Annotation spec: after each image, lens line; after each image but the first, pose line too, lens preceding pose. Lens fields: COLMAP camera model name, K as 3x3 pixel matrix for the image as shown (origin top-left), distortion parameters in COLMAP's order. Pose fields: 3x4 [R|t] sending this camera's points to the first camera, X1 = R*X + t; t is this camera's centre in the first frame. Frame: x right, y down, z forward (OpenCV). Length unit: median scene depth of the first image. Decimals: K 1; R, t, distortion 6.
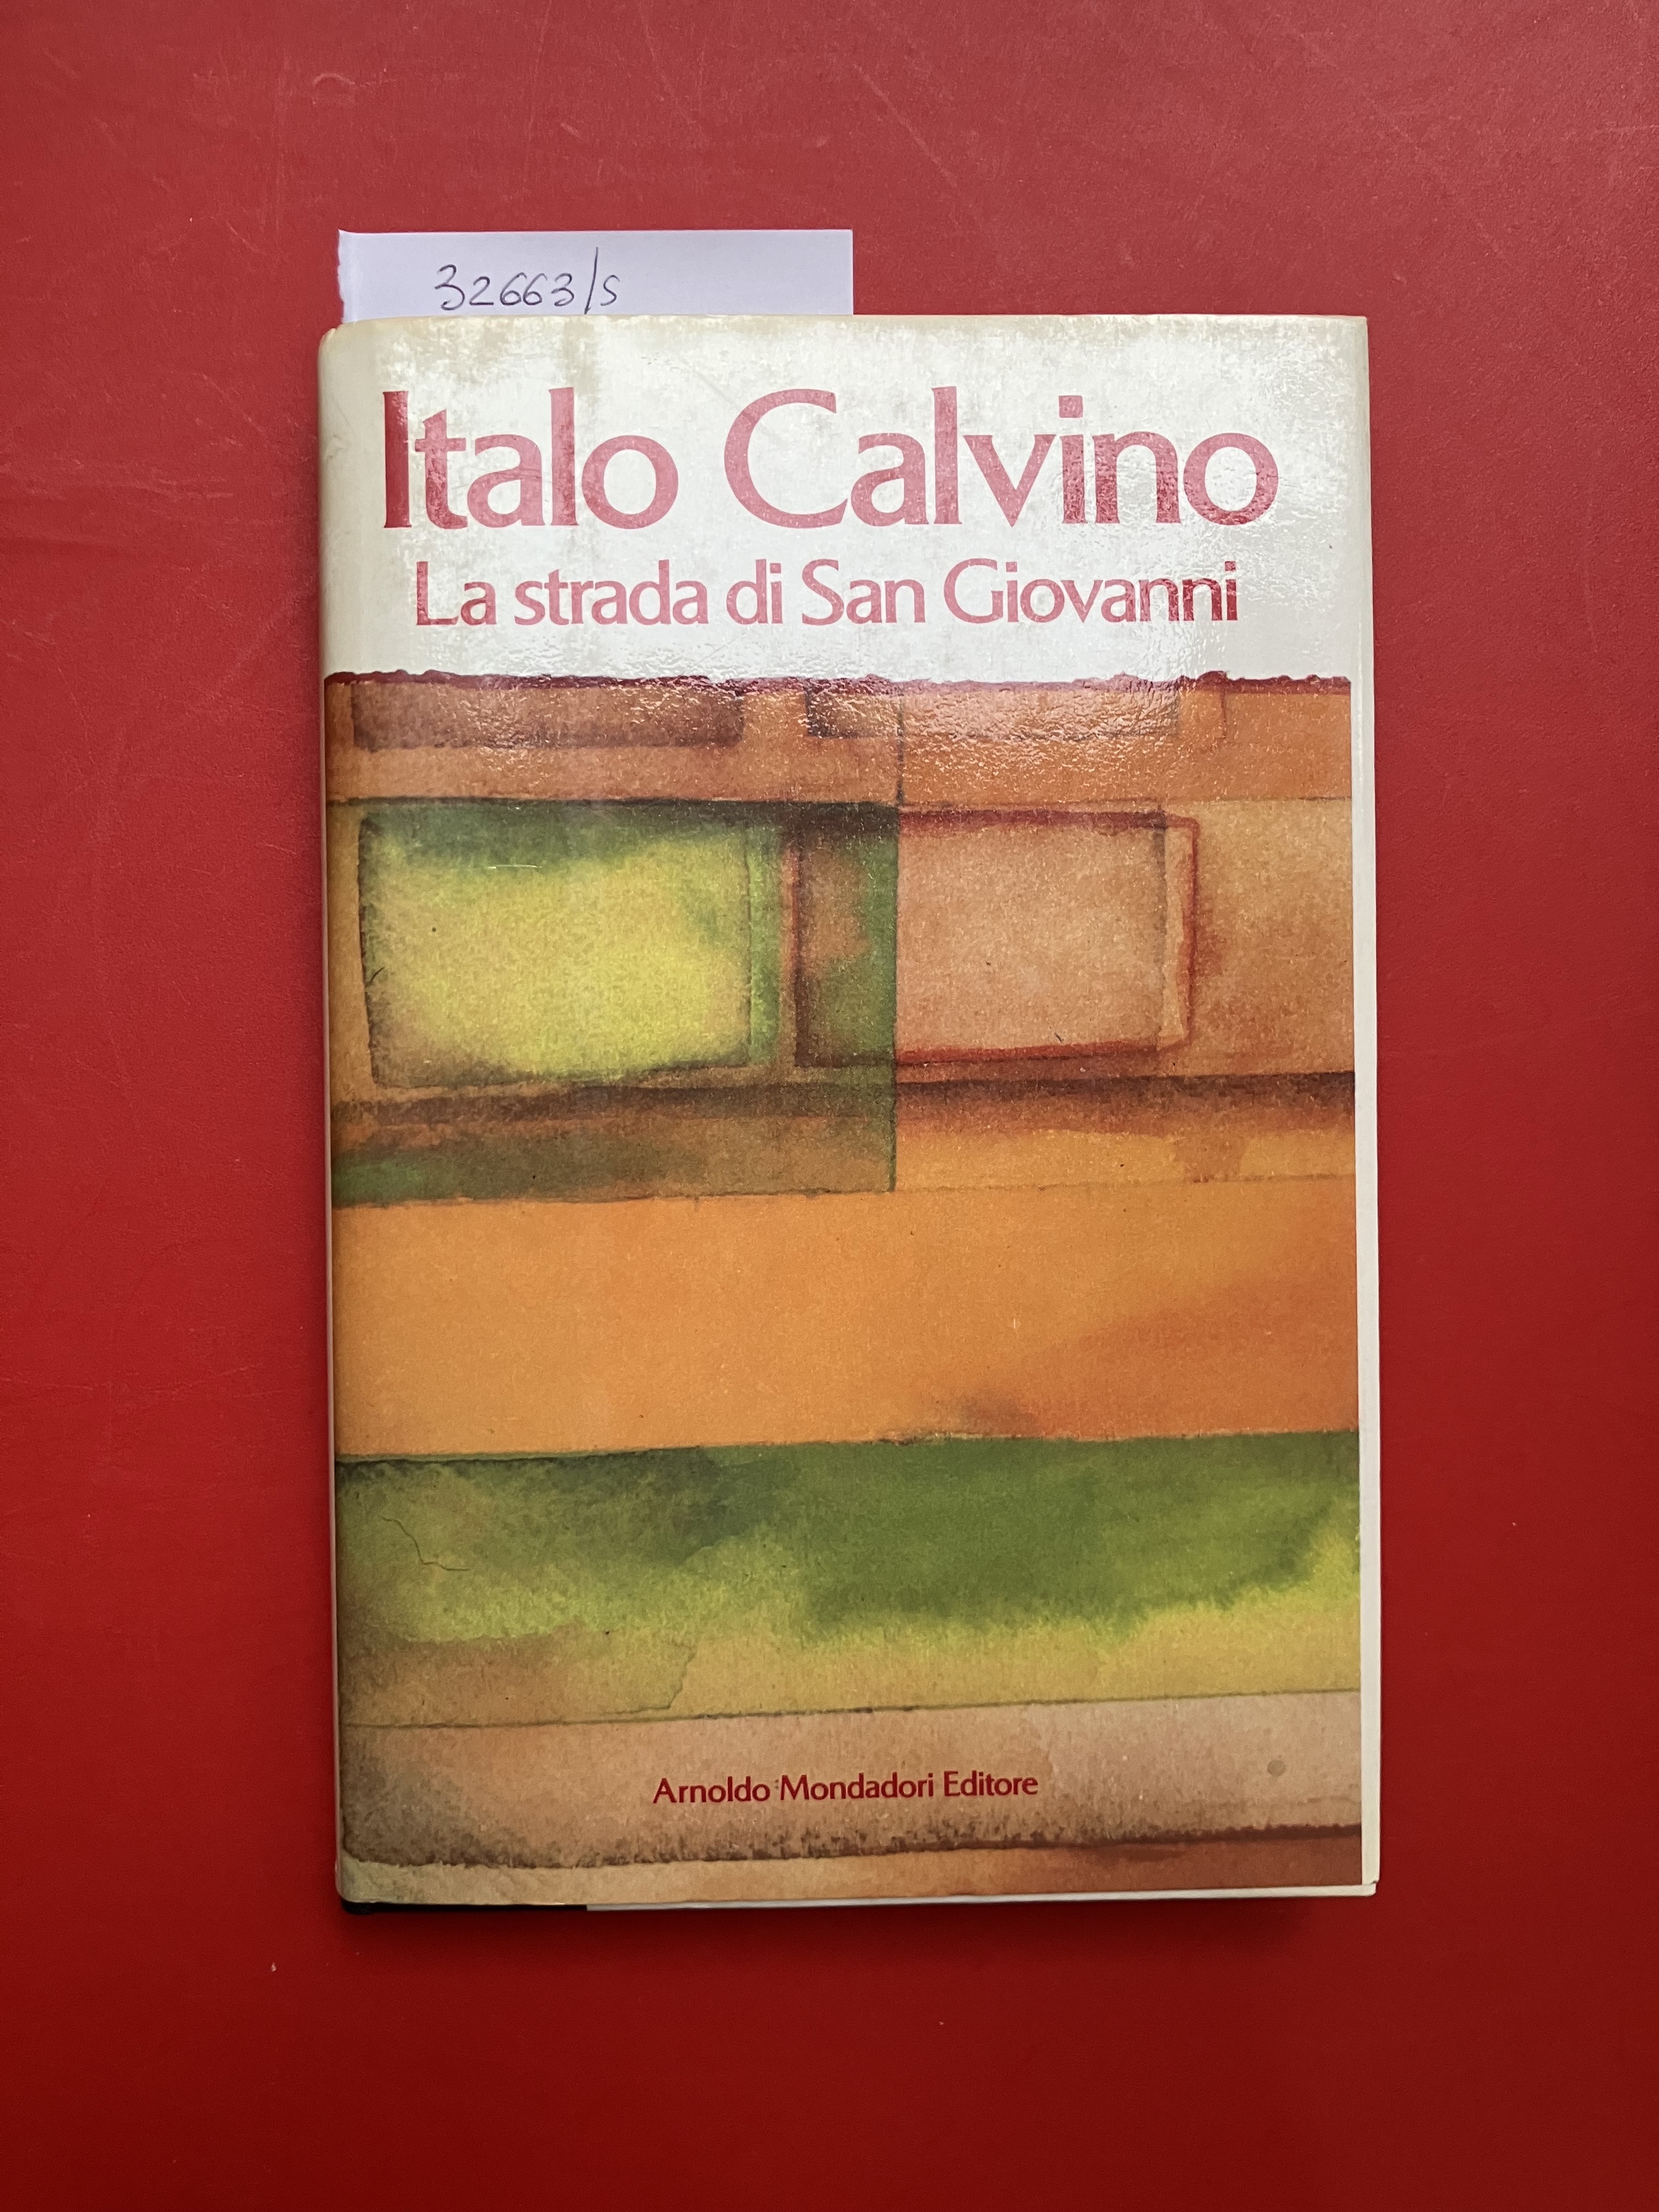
lens RADIAL K [[1803.8, 0, 820.7], [0, 1803.8, 1011.2], [0, 0, 1]] dist [0.018214, 0.014972]
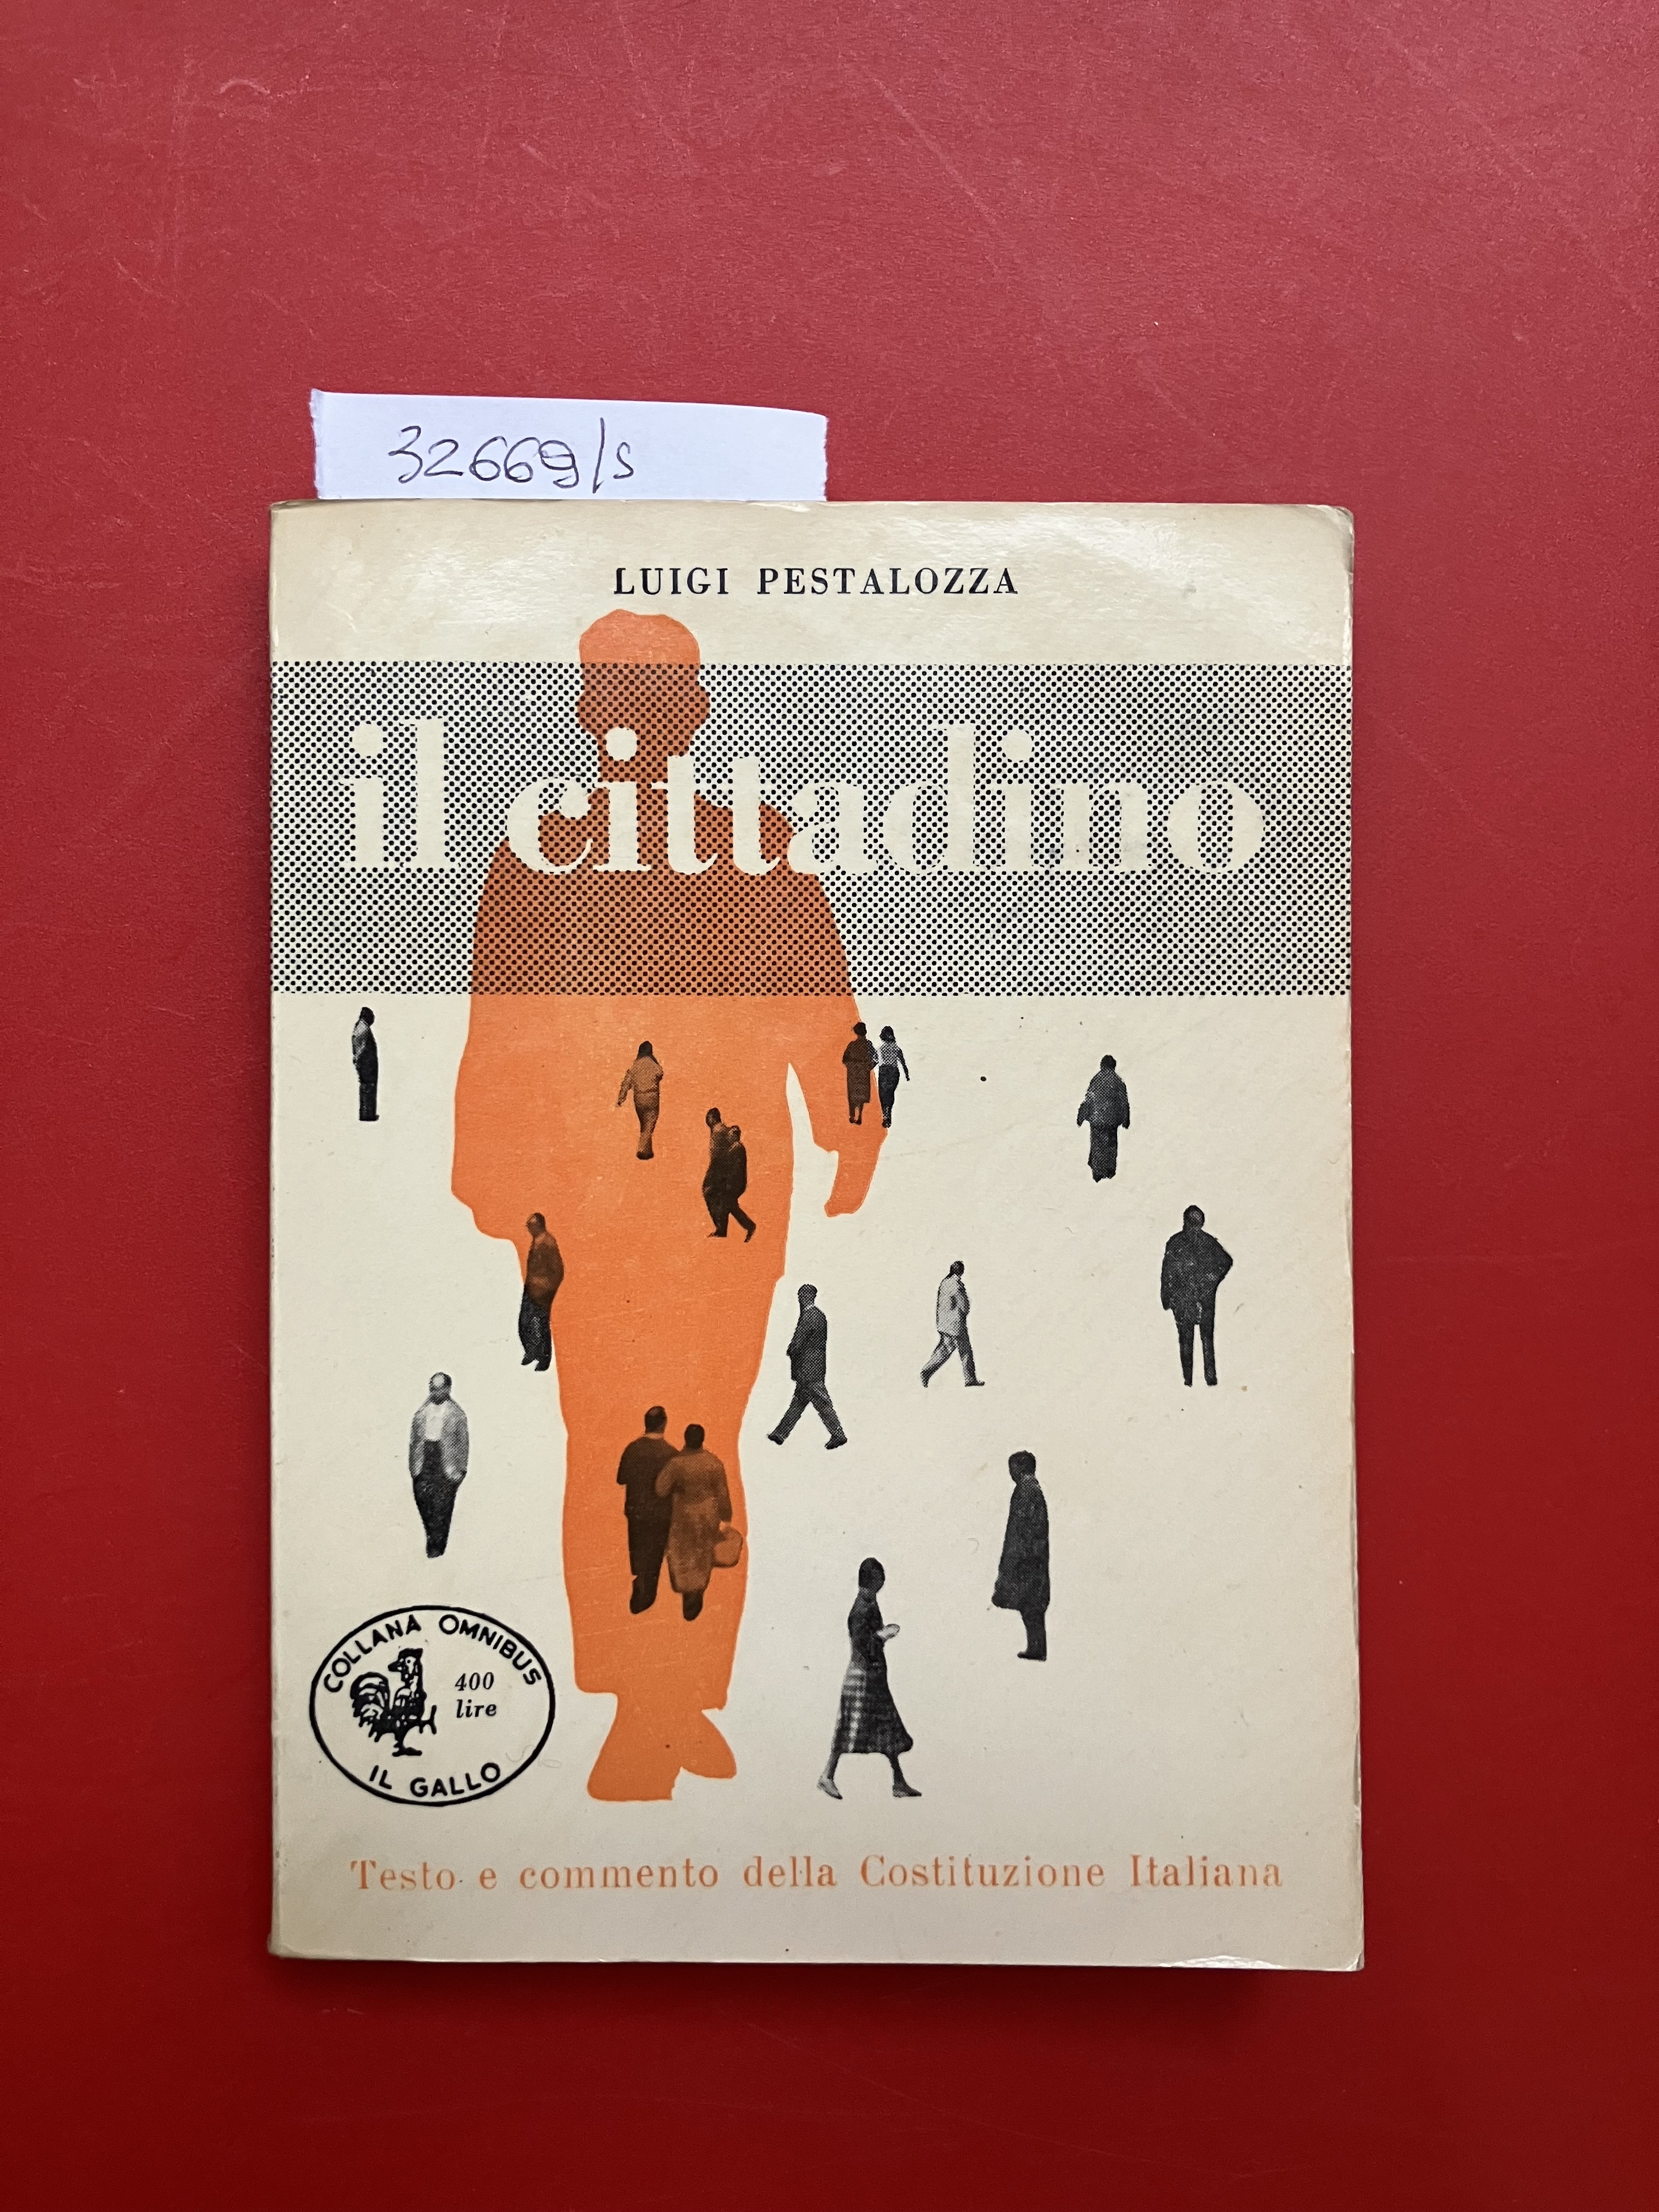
lens RADIAL K [[1803.8, 0, 822.1], [0, 1803.8, 1083.9], [0, 0, 1]] dist [0.018214, 0.014972]
pose [[0.999893, 0.000833, 0.014637, -0.016968], [-0.000124, 0.998829, -0.048378, -0.019171], [-0.014660, 0.048371, 0.998722, 0.186944]]
